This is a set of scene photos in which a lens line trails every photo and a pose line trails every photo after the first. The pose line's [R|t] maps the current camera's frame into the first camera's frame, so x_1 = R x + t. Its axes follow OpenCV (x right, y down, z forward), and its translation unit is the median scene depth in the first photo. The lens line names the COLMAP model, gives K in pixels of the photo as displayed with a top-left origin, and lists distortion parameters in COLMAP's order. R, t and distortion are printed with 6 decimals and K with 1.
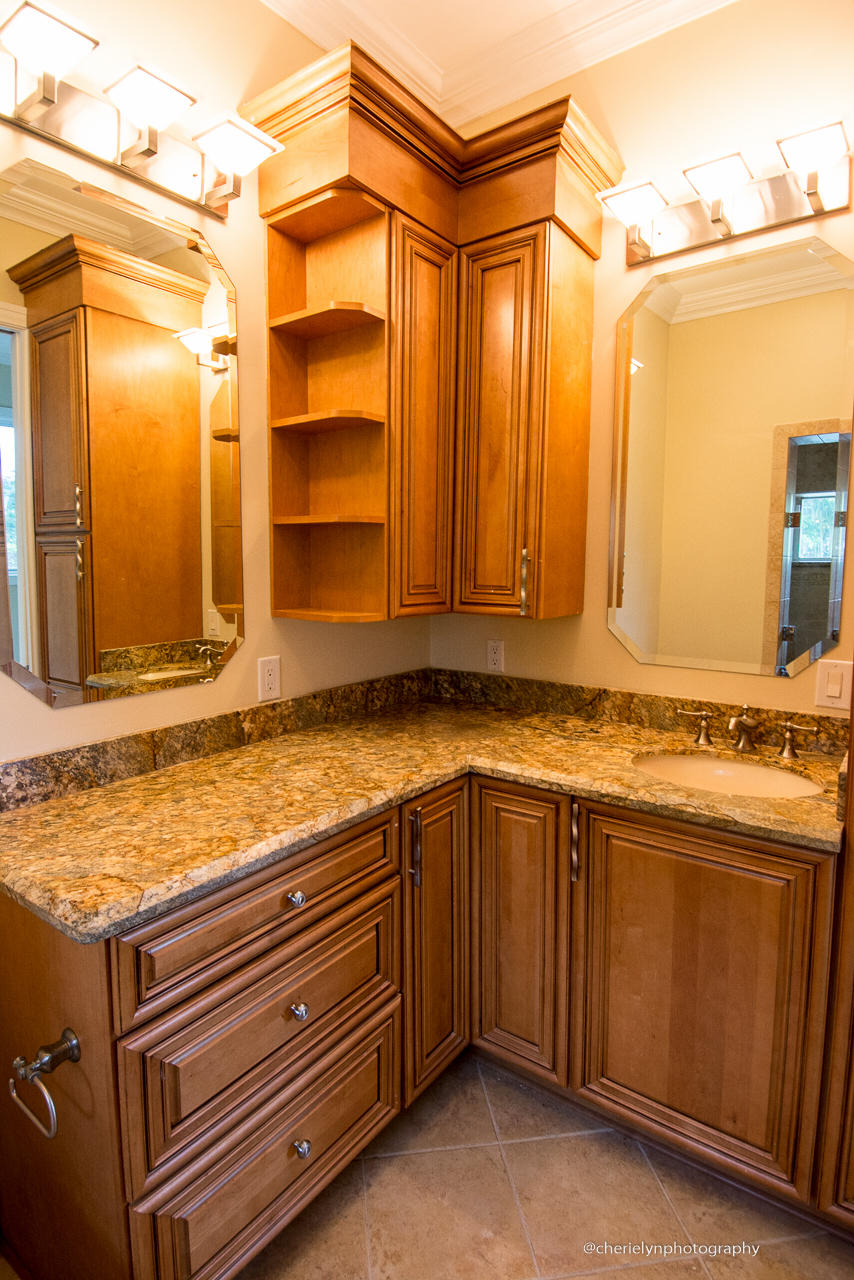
lens RADIAL K [[681.8, 0, 427.0], [0, 681.8, 638.9], [0, 0, 1]] dist [0.007956, -0.004561]
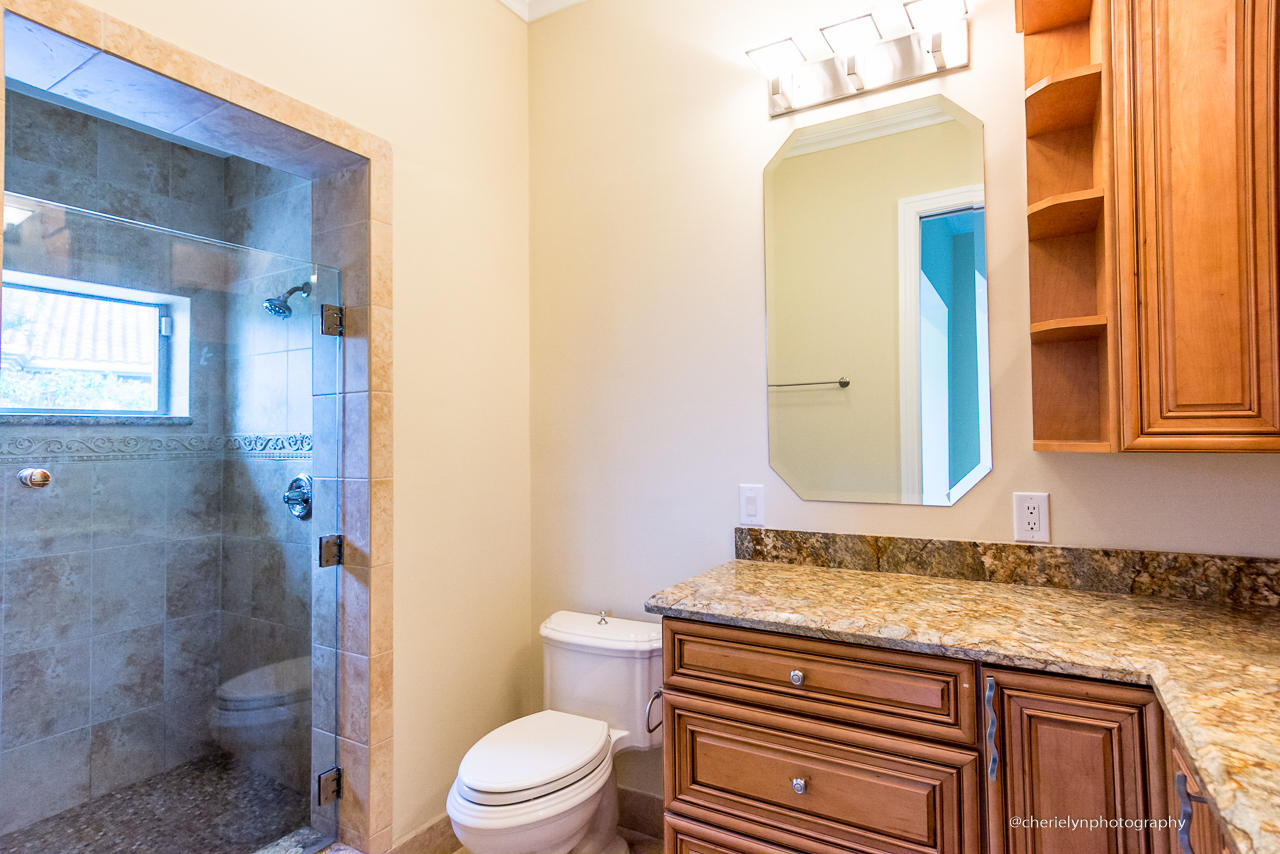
lens RADIAL K [[681.8, 0, 638.0], [0, 681.8, 421.0], [0, 0, 1]] dist [0.007956, -0.004561]
pose [[0.105721, -0.019100, -0.994212, 0.681299], [-0.112145, 0.993208, -0.031005, 0.020824], [0.988052, 0.114774, 0.102861, 0.437375]]
